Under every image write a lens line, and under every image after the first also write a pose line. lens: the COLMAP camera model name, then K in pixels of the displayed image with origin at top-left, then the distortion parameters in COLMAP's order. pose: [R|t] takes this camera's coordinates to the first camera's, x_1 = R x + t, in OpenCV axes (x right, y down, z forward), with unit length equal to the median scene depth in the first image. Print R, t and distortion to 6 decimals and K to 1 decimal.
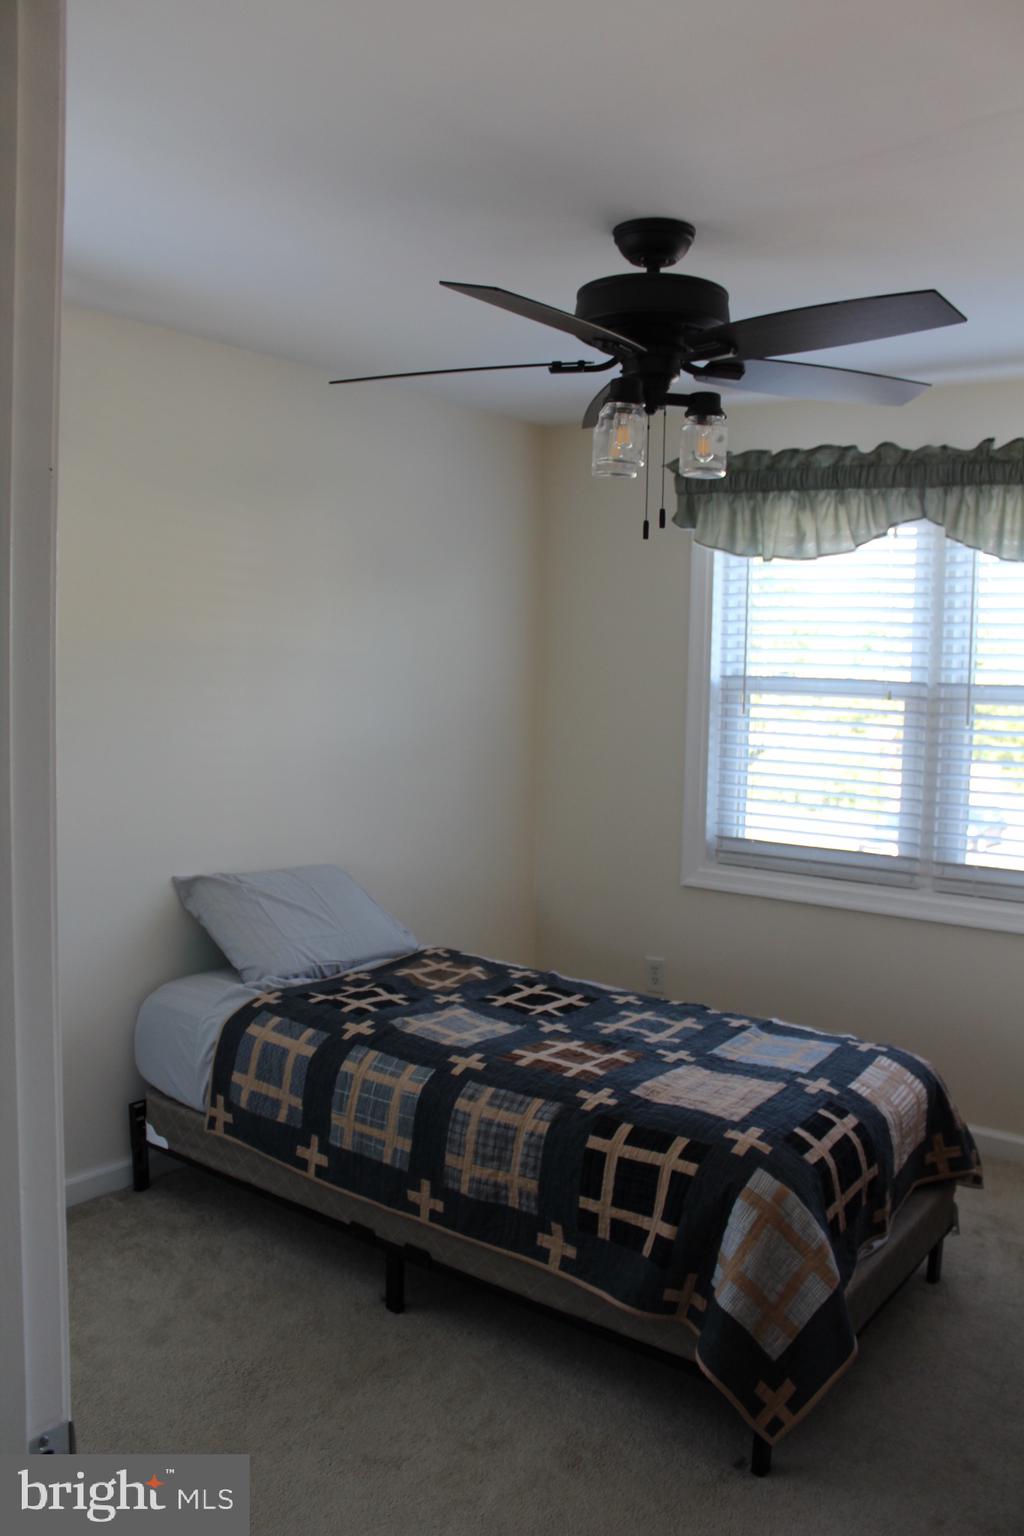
lens RADIAL K [[1259.6, 0, 498.7], [0, 1259.6, 763.7], [0, 0, 1]] dist [-0.160245, 0.145367]
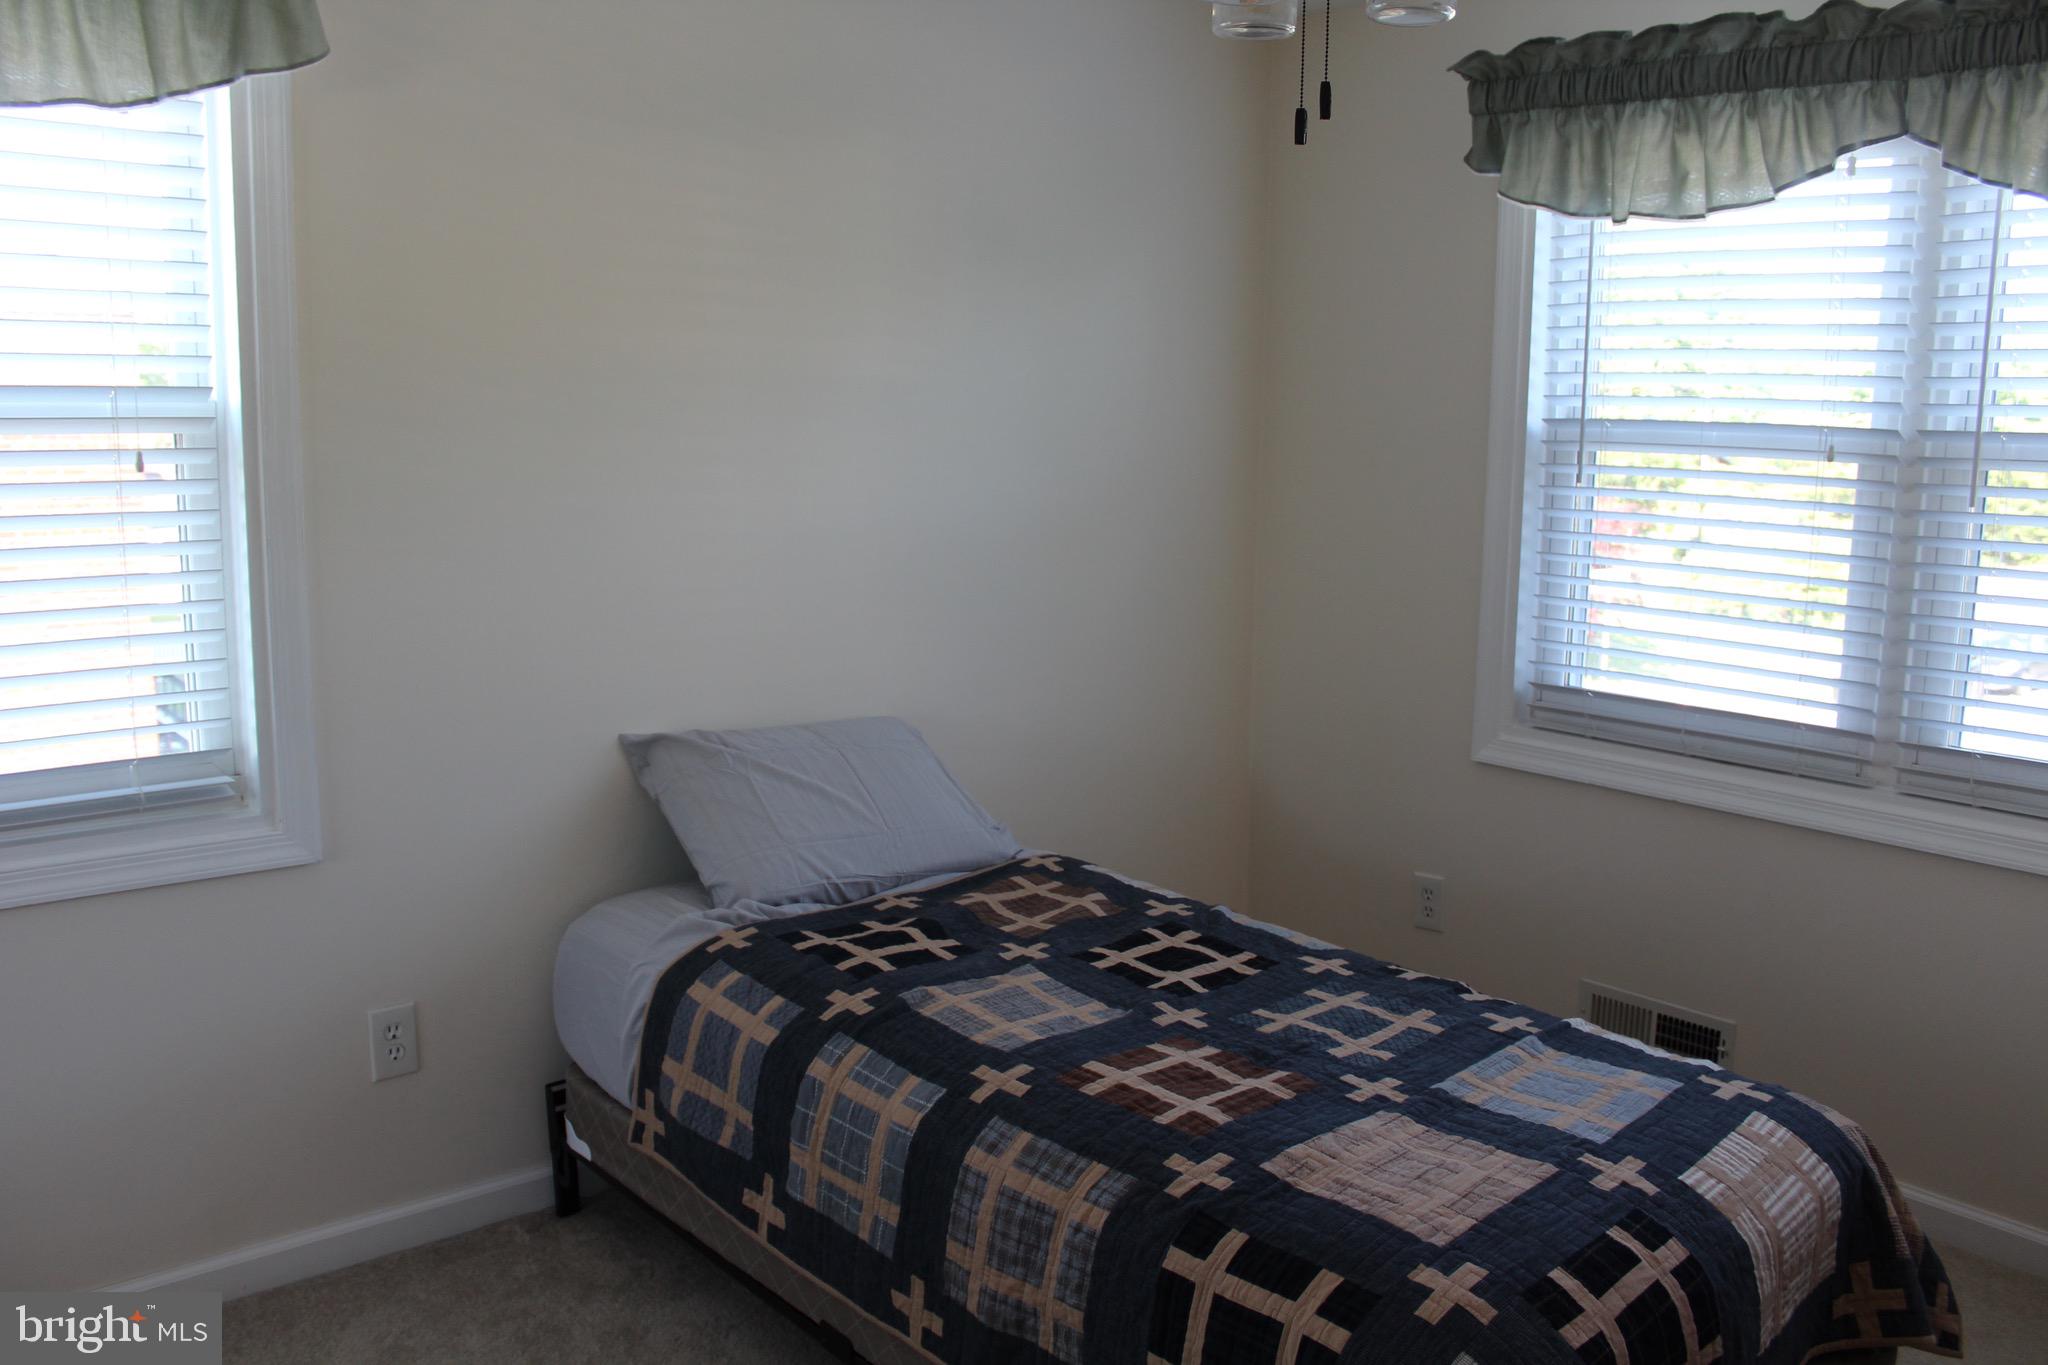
lens RADIAL K [[1679.5, 0, 1018.3], [0, 1679.5, 665.3], [0, 0, 1]] dist [-0.160245, 0.145367]
pose [[0.982265, 0.021920, -0.186213, 0.111575], [-0.009258, 0.997601, 0.068598, -0.006034], [0.187270, -0.065658, 0.980112, 0.233577]]
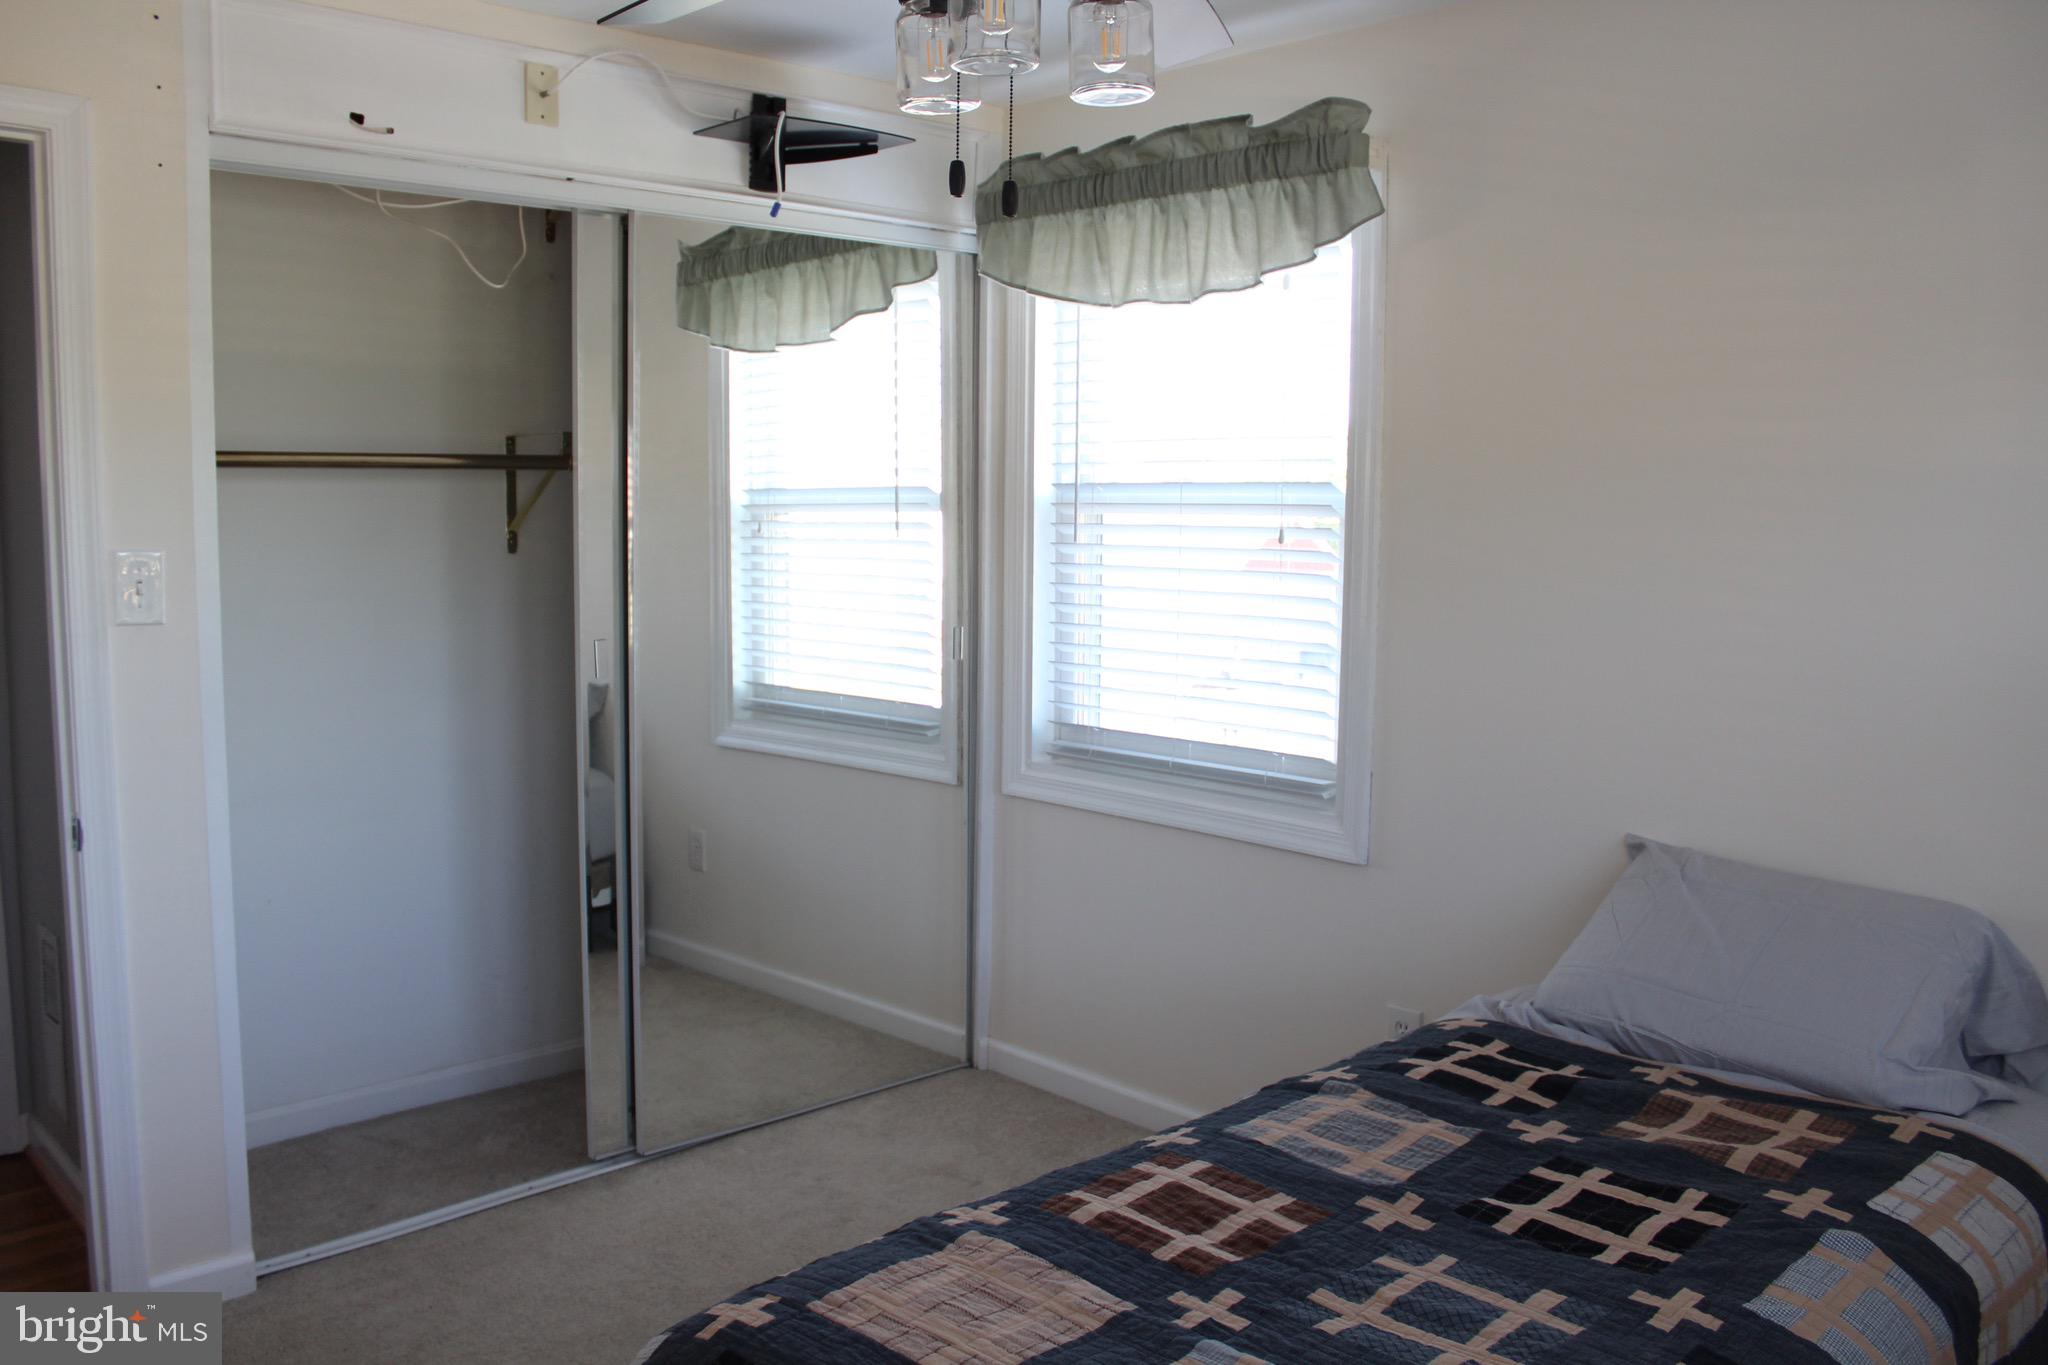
lens RADIAL K [[1679.5, 0, 1018.3], [0, 1679.5, 680.9], [0, 0, 1]] dist [-0.160245, 0.145367]
pose [[-0.157631, 0.077794, -0.984429, 0.676379], [-0.091059, 0.991500, 0.092934, -0.038201], [0.983291, 0.104291, -0.149207, 0.934023]]
